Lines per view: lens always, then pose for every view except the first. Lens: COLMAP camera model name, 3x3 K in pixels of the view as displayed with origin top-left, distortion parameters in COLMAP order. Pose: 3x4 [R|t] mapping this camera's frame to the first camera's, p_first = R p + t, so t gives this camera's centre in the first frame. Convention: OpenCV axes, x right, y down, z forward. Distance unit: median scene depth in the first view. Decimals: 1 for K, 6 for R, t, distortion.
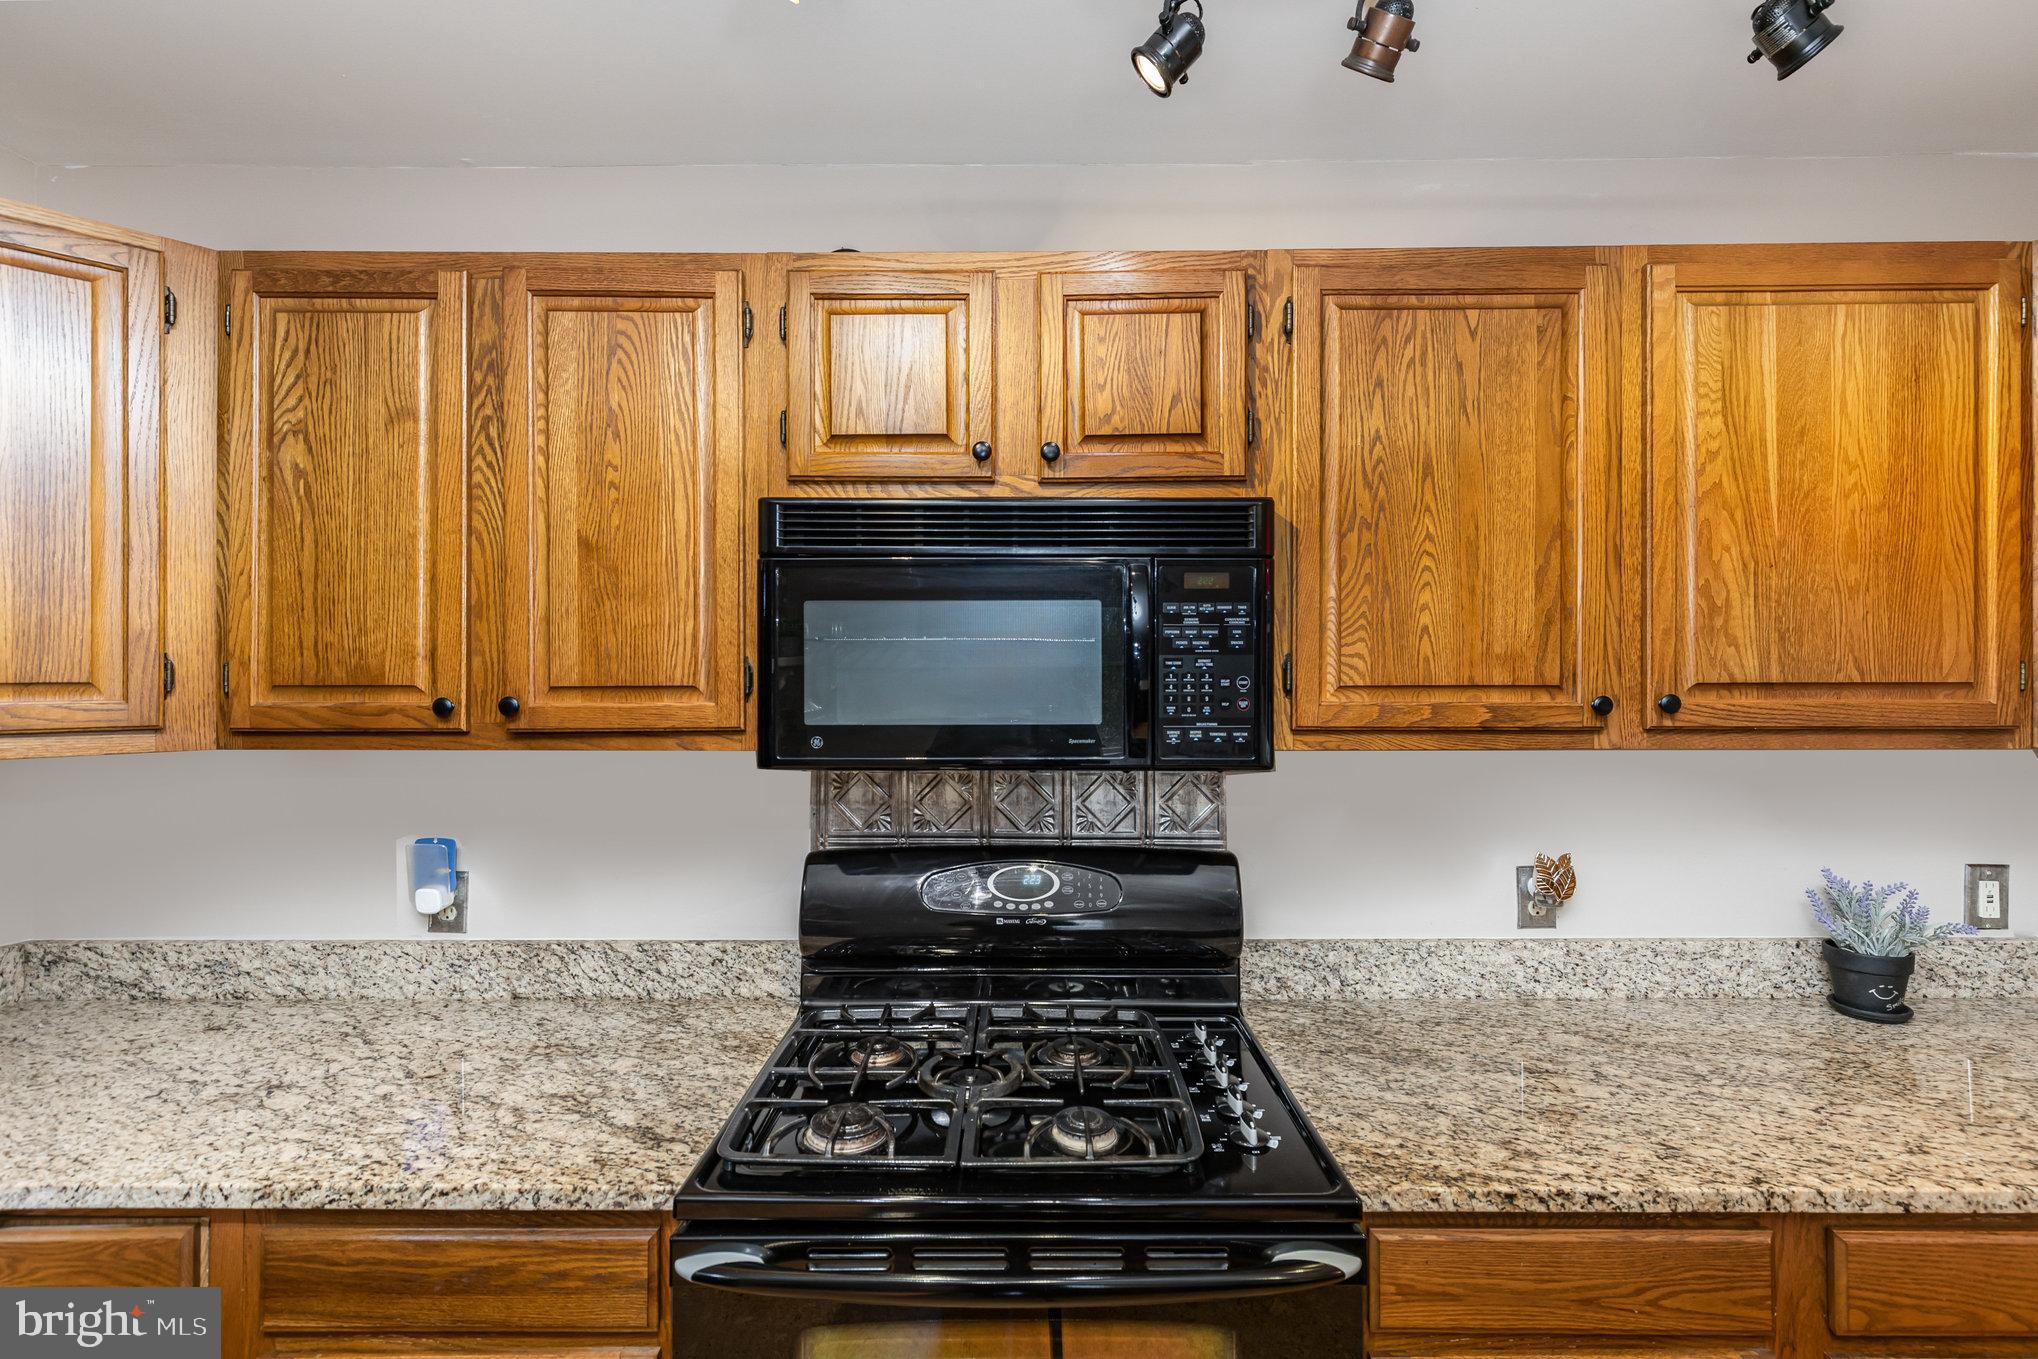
lens RADIAL K [[918.4, 0, 1022.1], [0, 918.4, 668.4], [0, 0, 1]] dist [0.007447, -0.001215]
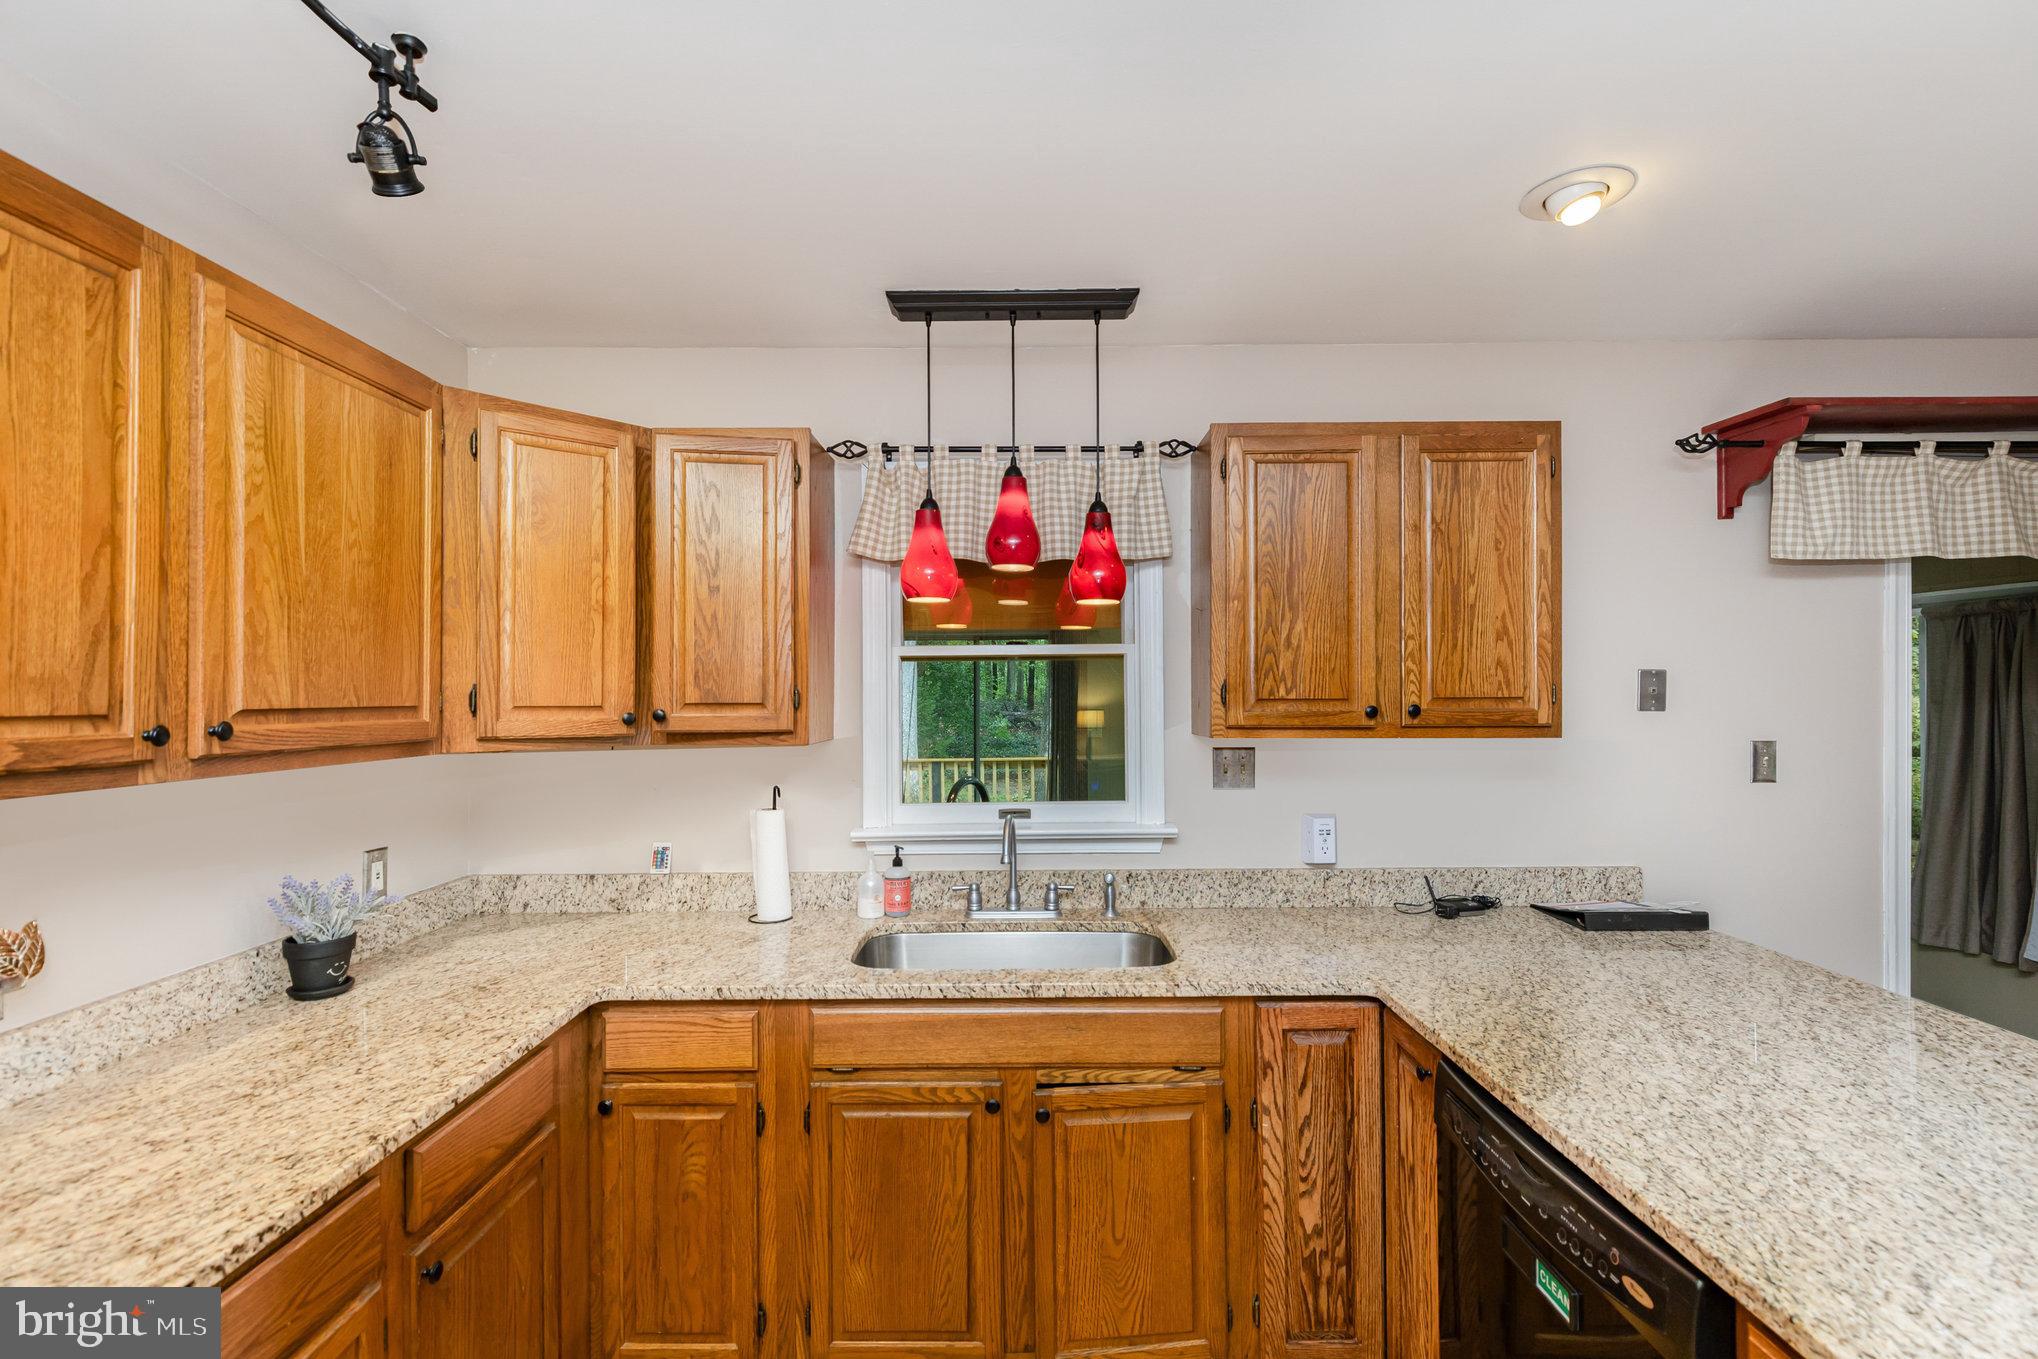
lens RADIAL K [[918.4, 0, 1019.3], [0, 918.4, 687.8], [0, 0, 1]] dist [0.007447, -0.001215]
pose [[-0.008646, 0.008934, 0.999923, -0.287538], [-0.002846, 0.999956, -0.008959, -0.001535], [-0.999959, -0.002923, -0.008620, 0.154540]]
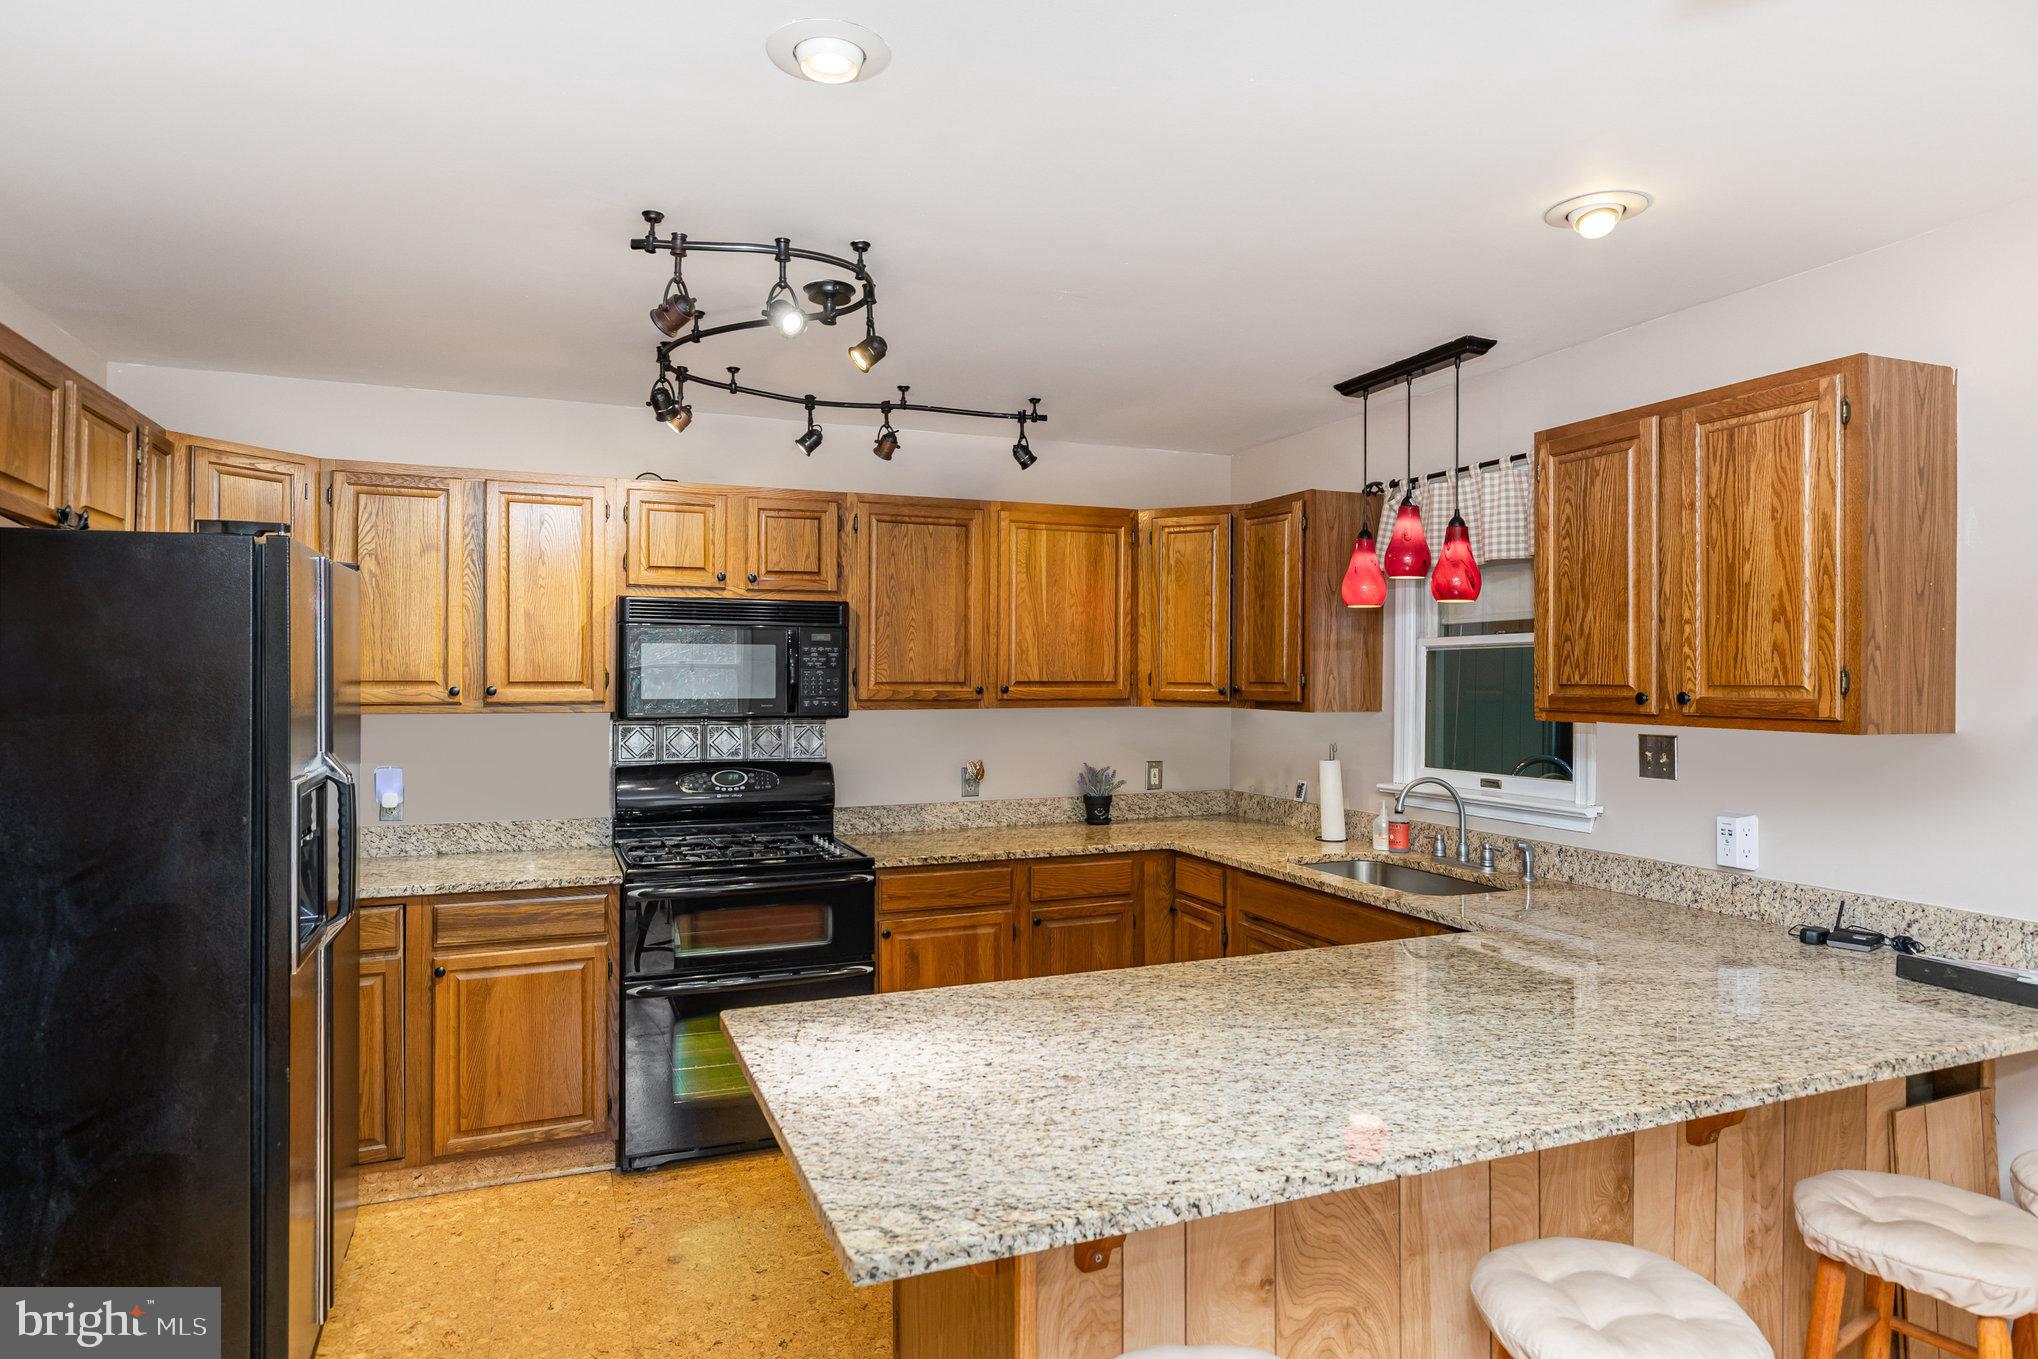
lens RADIAL K [[1181.3, 0, 1017.7], [0, 1181.3, 673.1], [0, 0, 1]] dist [0.004726, -0.008131]
pose [[0.925331, 0.004996, 0.379126, -0.462780], [-0.007379, 0.999961, 0.004832, -0.021493], [-0.379088, -0.007269, 0.925332, -1.923986]]
